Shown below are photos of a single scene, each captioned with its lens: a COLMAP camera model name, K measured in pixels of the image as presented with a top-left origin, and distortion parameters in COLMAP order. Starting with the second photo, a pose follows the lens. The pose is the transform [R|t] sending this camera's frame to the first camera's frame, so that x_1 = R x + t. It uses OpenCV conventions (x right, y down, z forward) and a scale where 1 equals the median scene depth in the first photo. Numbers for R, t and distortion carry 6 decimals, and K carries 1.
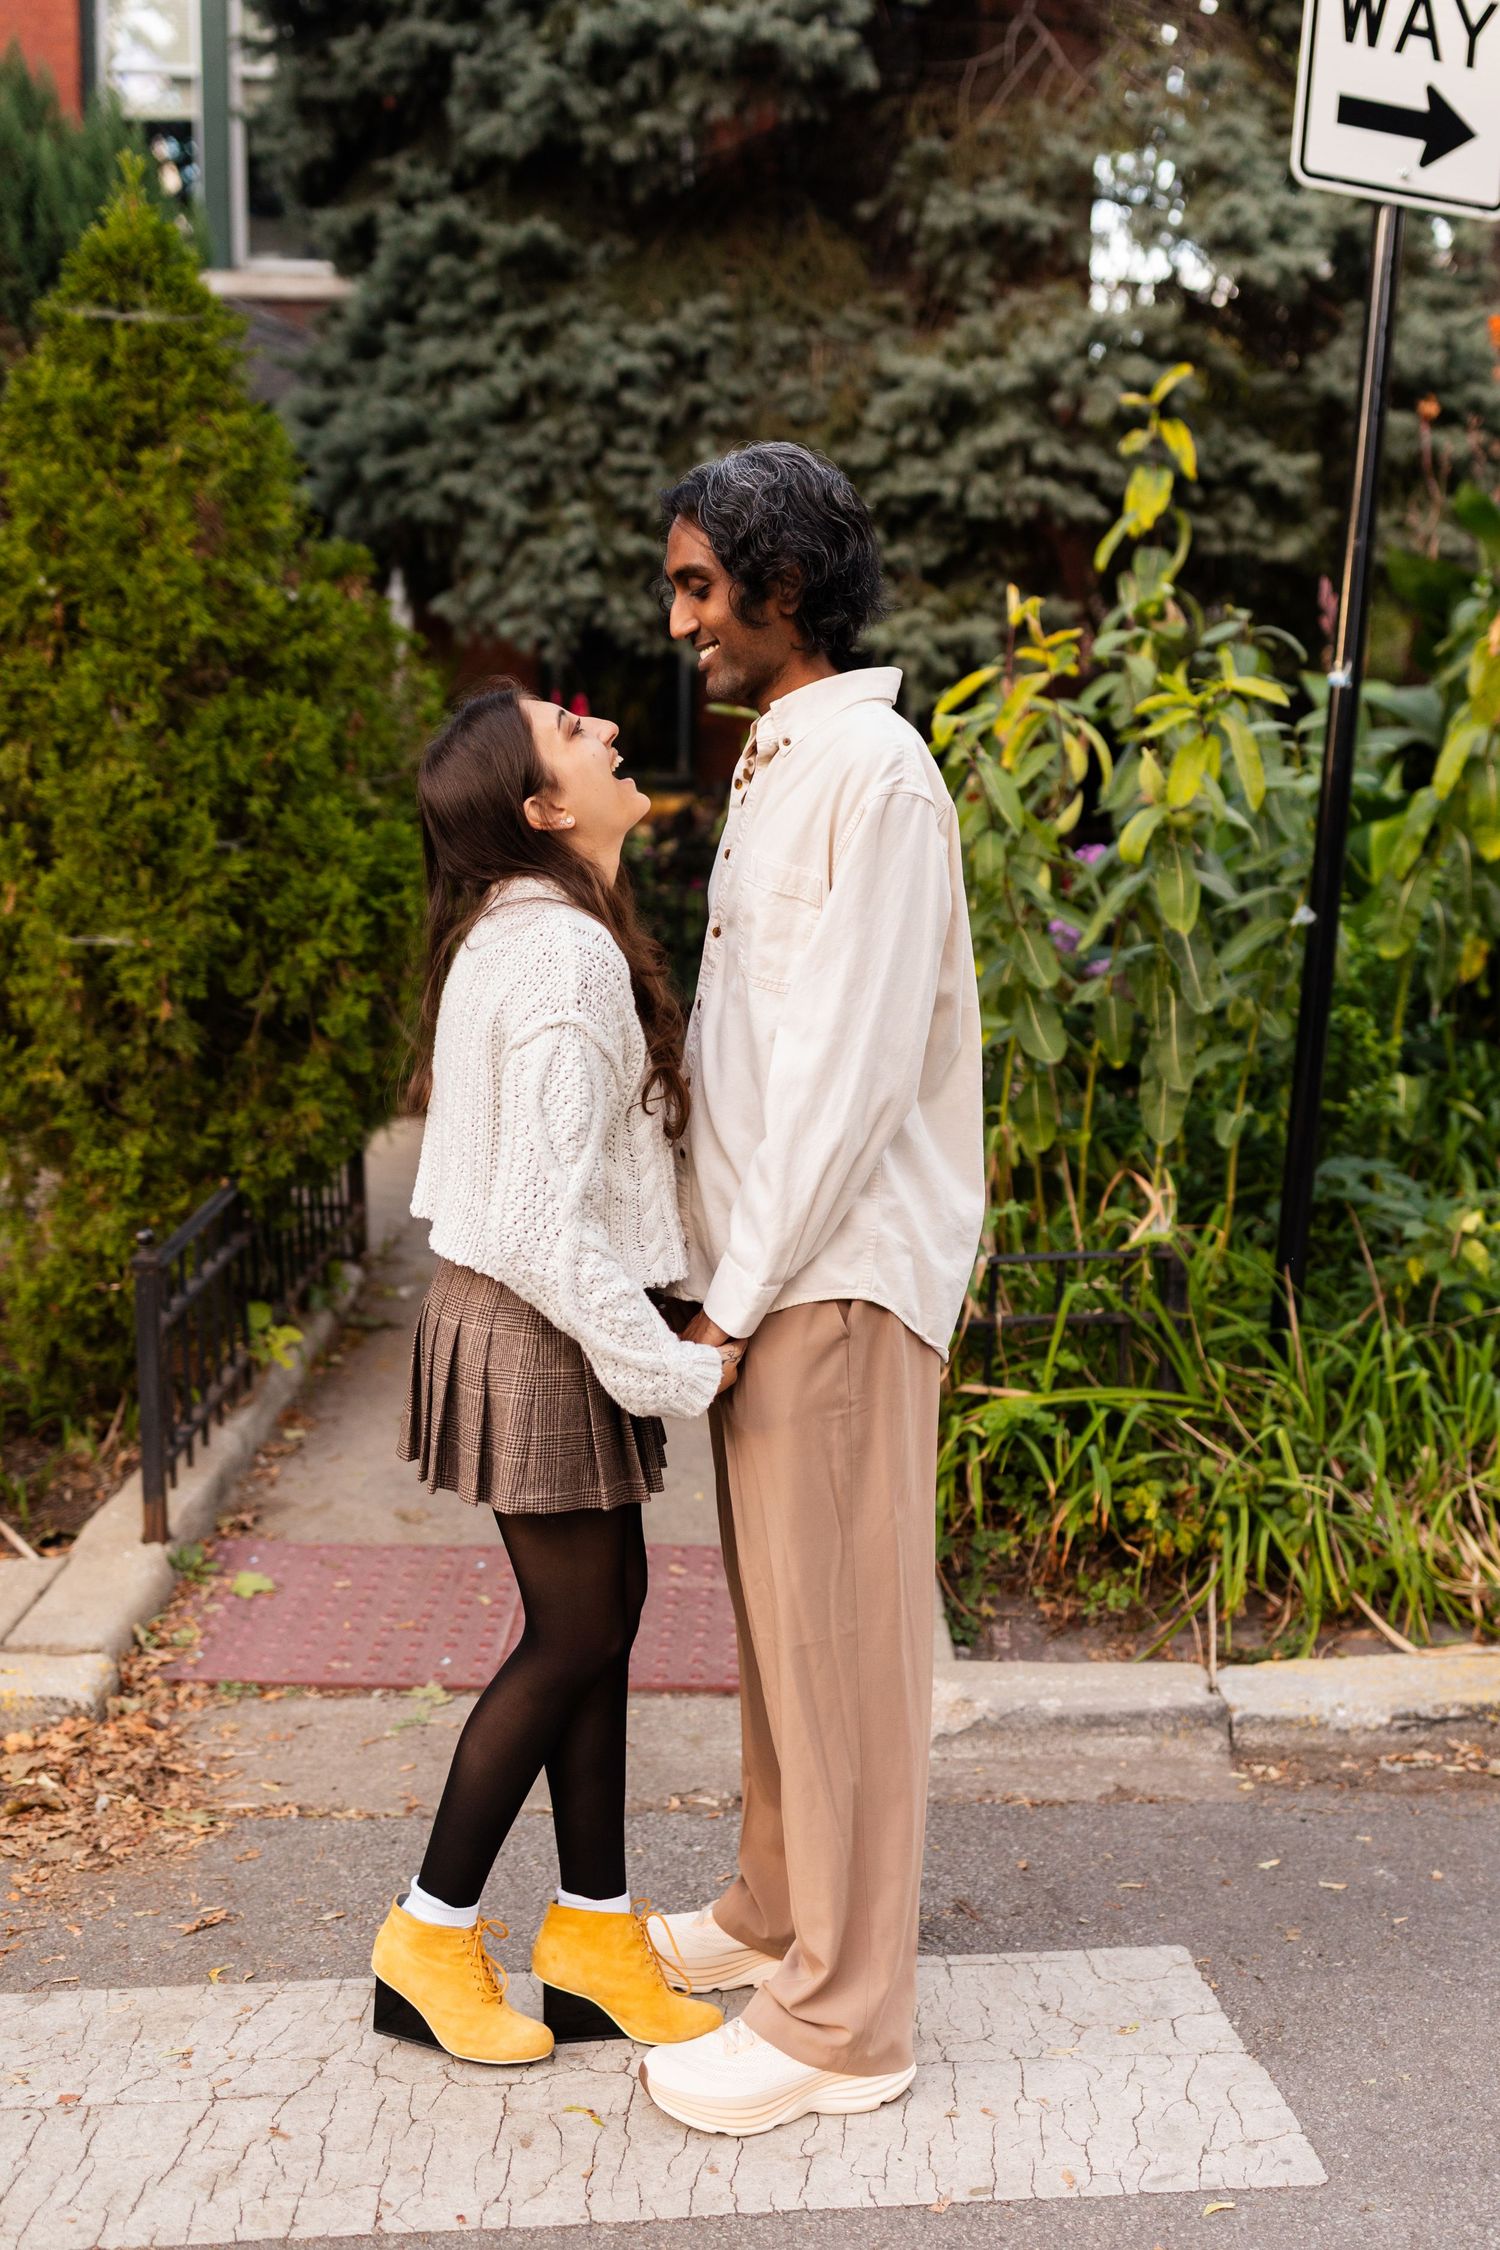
lens RADIAL K [[2474.3, 0, 852.3], [0, 2474.3, 1173.2], [0, 0, 1]] dist [-0.000661, -0.030584]
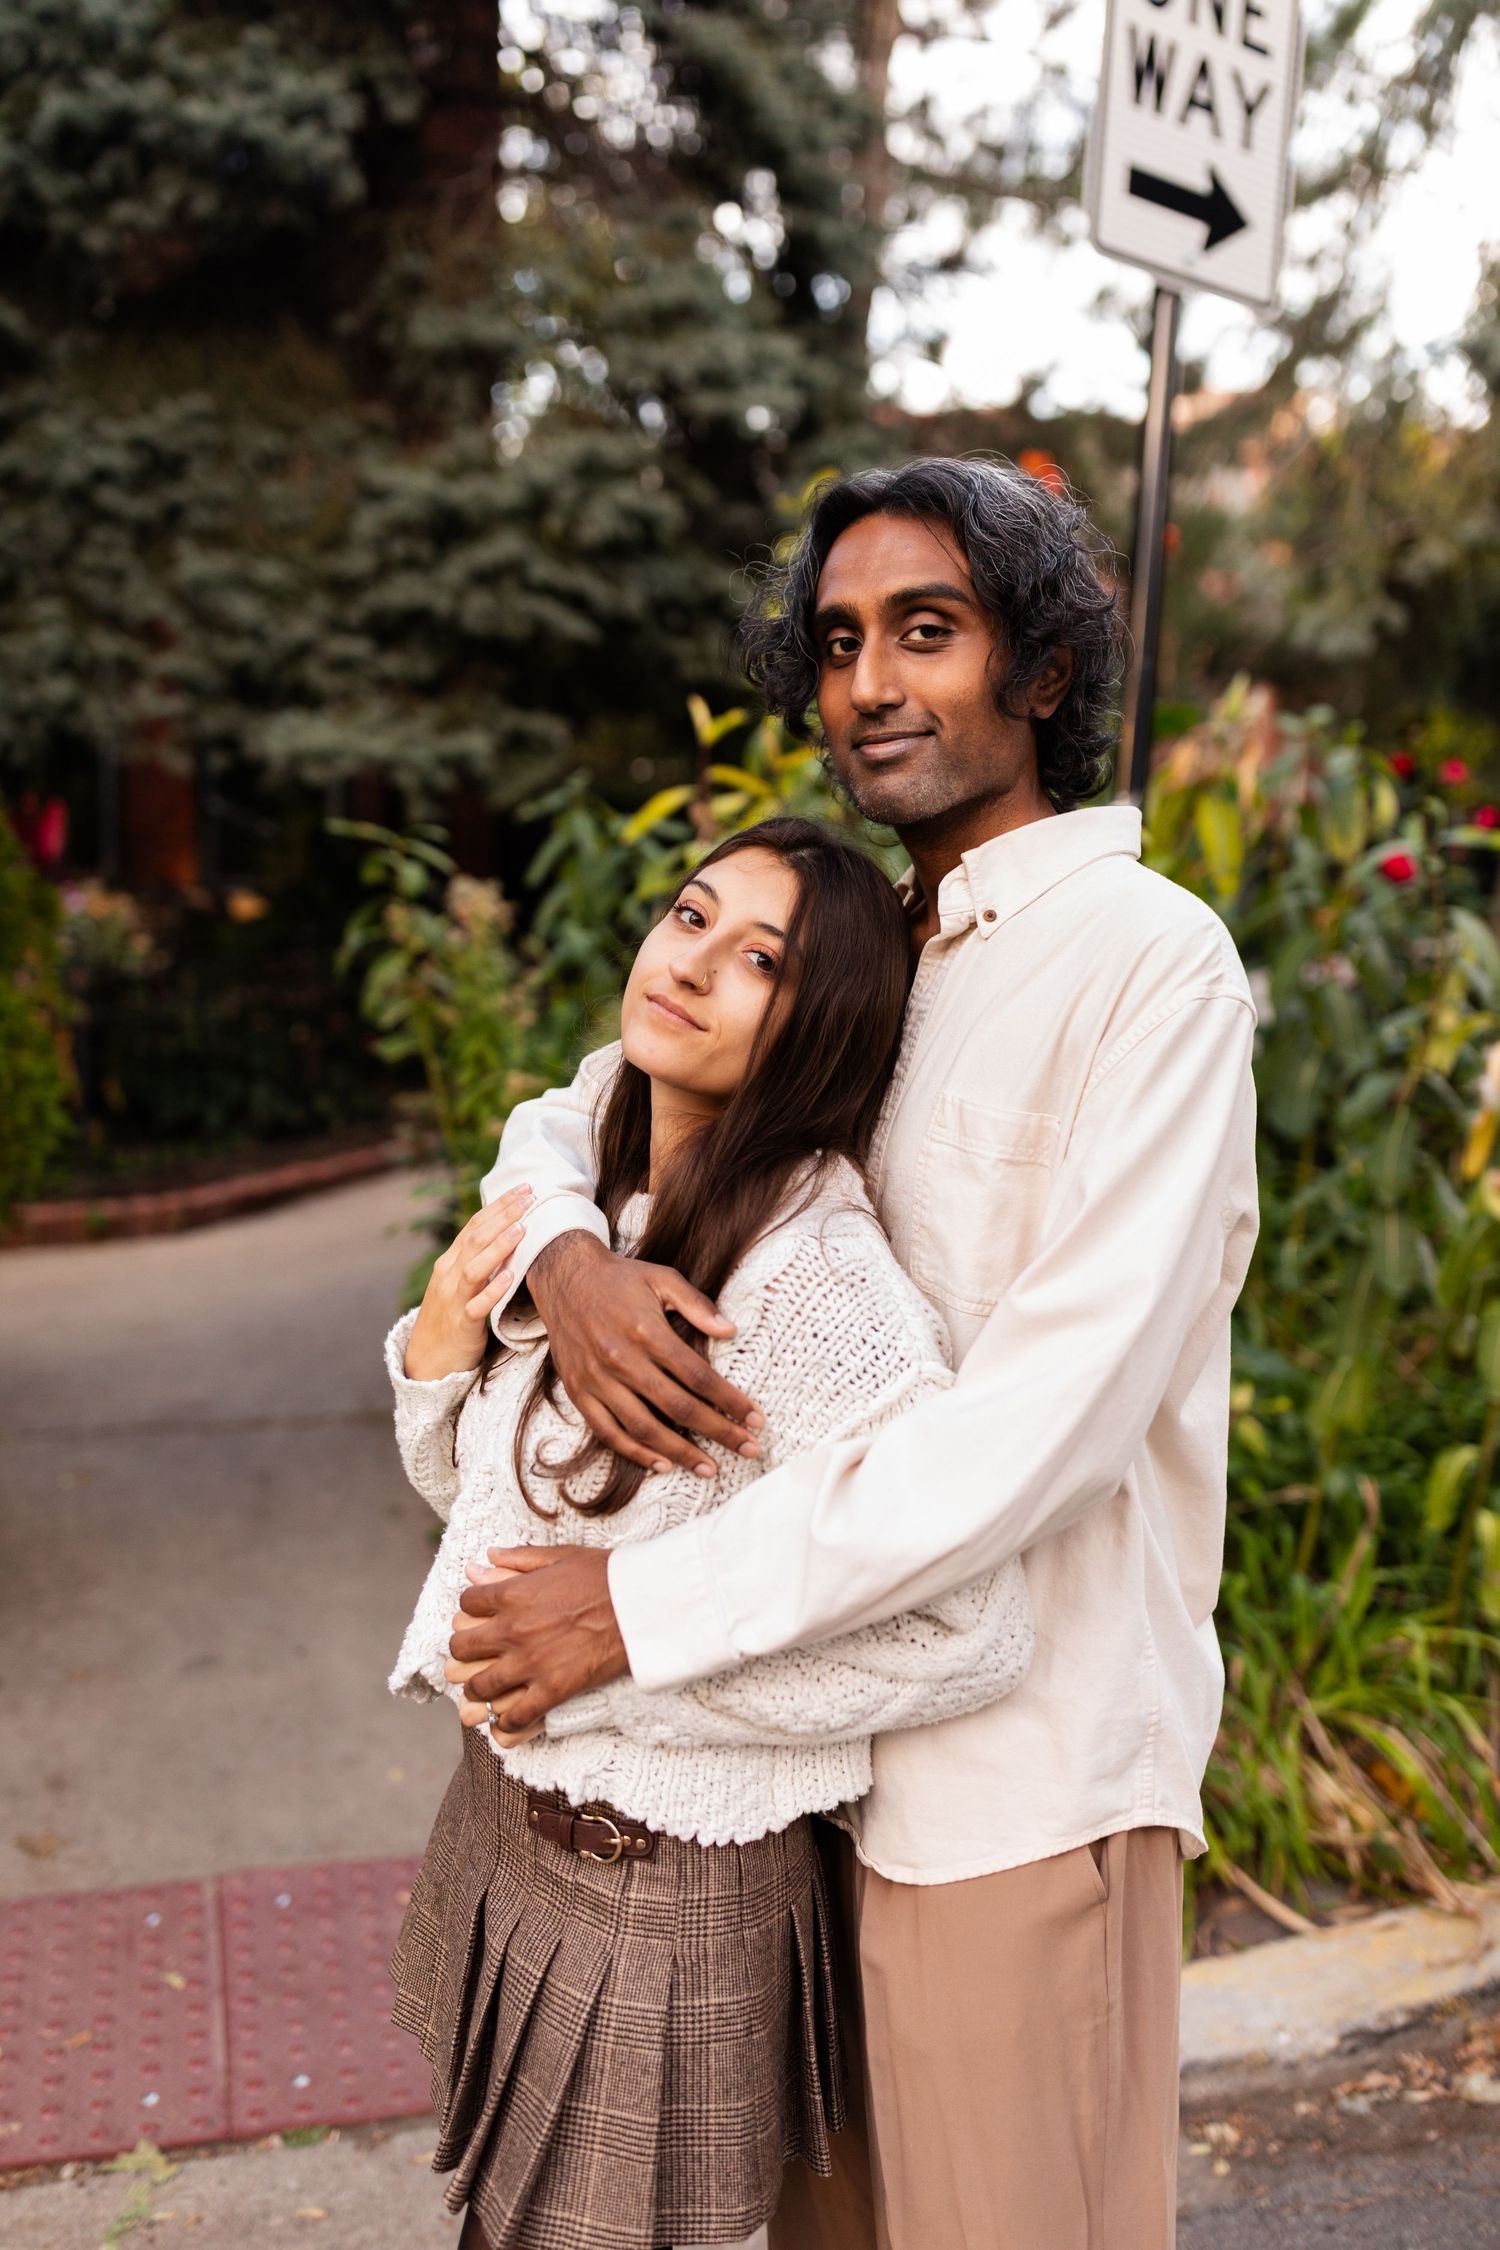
lens RADIAL K [[2134.7, 0, 750.0], [0, 2134.7, 1125.0], [0, 0, 1]] dist [0.004627, -0.004959]
pose [[0.965737, -0.019976, 0.258754, -0.068816], [0.030612, 0.998841, -0.037138, -0.030471], [-0.257713, 0.043787, 0.965229, 0.145470]]
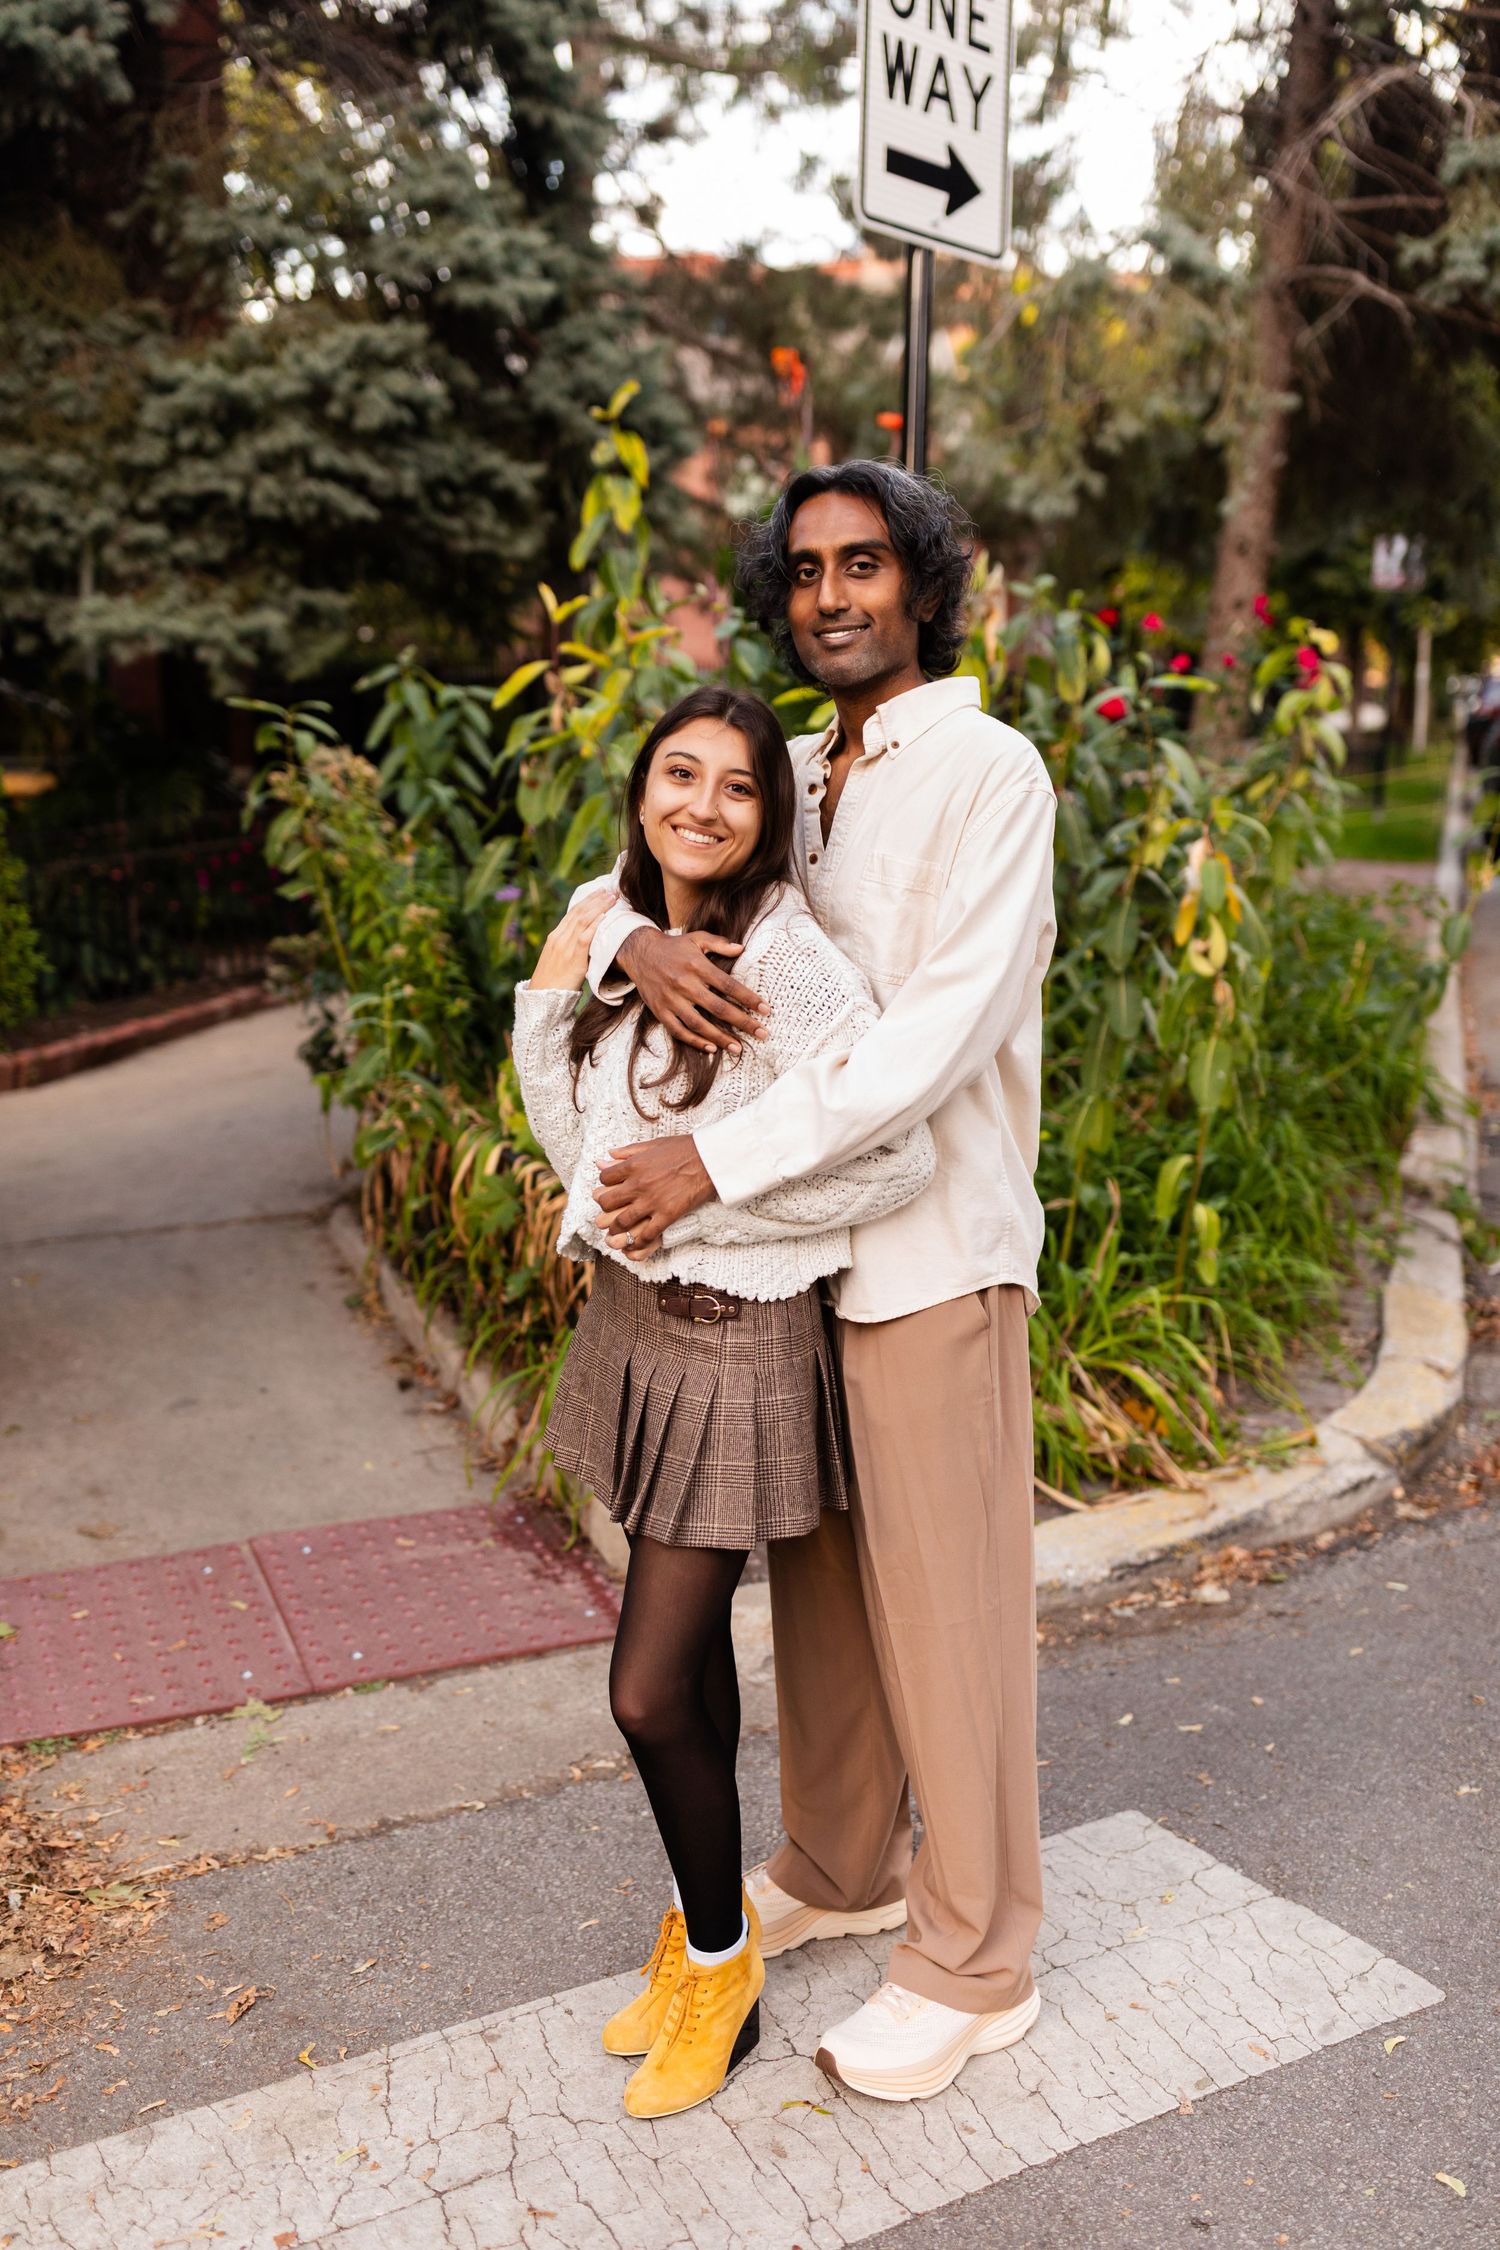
lens RADIAL K [[2134.7, 0, 750.0], [0, 2134.7, 1125.0], [0, 0, 1]] dist [0.004627, -0.004959]
pose [[0.922285, -0.092645, 0.375244, -0.127497], [0.085694, 0.995699, 0.035210, -0.015992], [-0.376892, -0.000317, 0.926257, 0.059870]]
